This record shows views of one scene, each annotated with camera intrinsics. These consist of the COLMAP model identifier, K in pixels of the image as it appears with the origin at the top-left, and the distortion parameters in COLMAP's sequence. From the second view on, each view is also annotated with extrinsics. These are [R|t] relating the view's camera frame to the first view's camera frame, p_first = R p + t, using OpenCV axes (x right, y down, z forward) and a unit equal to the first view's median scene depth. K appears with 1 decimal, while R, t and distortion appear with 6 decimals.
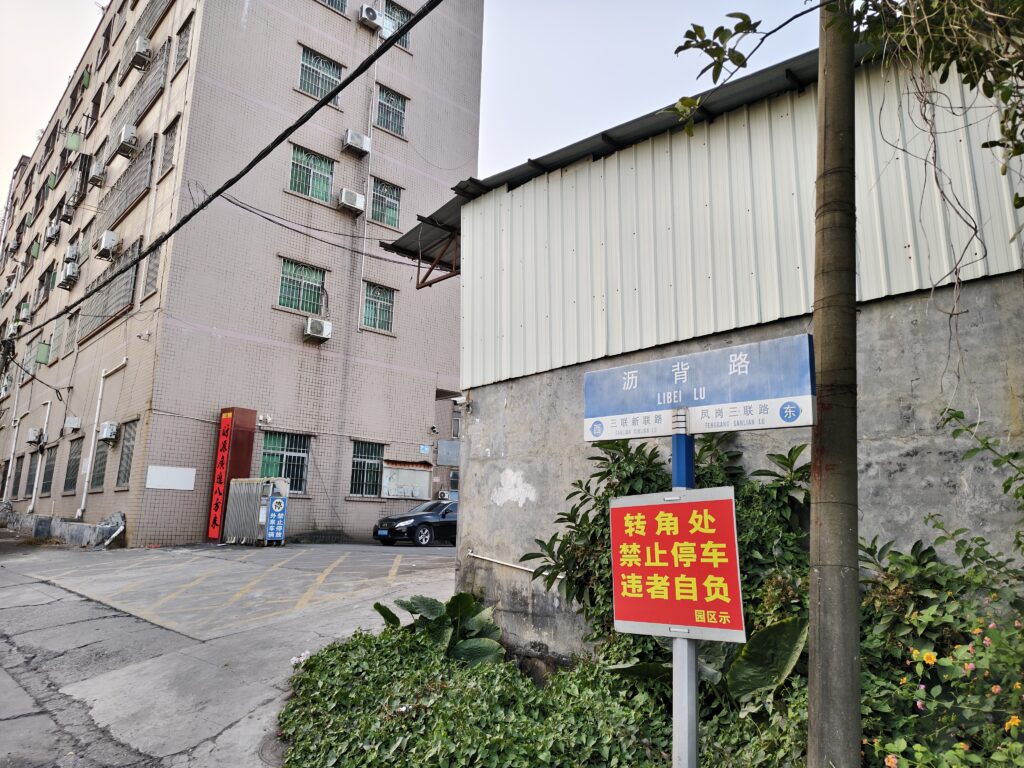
lens RADIAL K [[687.1, 0, 531.5], [0, 687.1, 379.5], [0, 0, 1]] dist [0.032402, -0.024290]
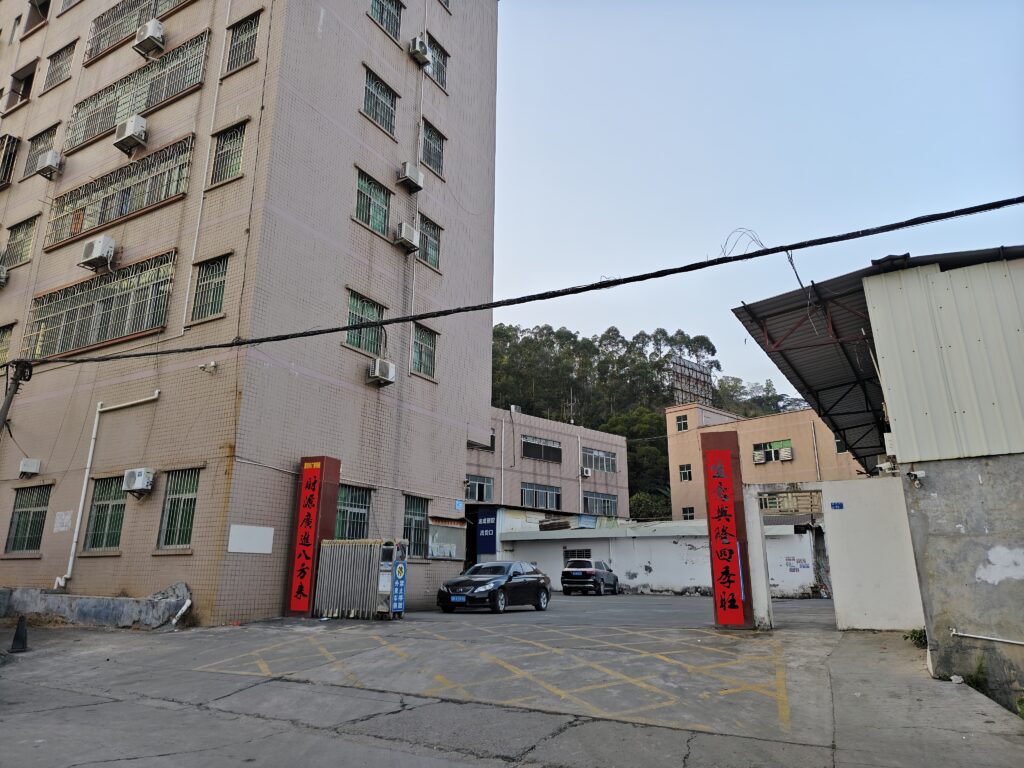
lens RADIAL K [[687.1, 0, 508.7], [0, 687.1, 376.8], [0, 0, 1]] dist [0.032402, -0.024290]
pose [[0.958977, 0.064174, 0.276126, -0.439502], [-0.044250, 0.995987, -0.077797, -0.002728], [-0.280011, 0.062387, 0.957968, 0.090694]]
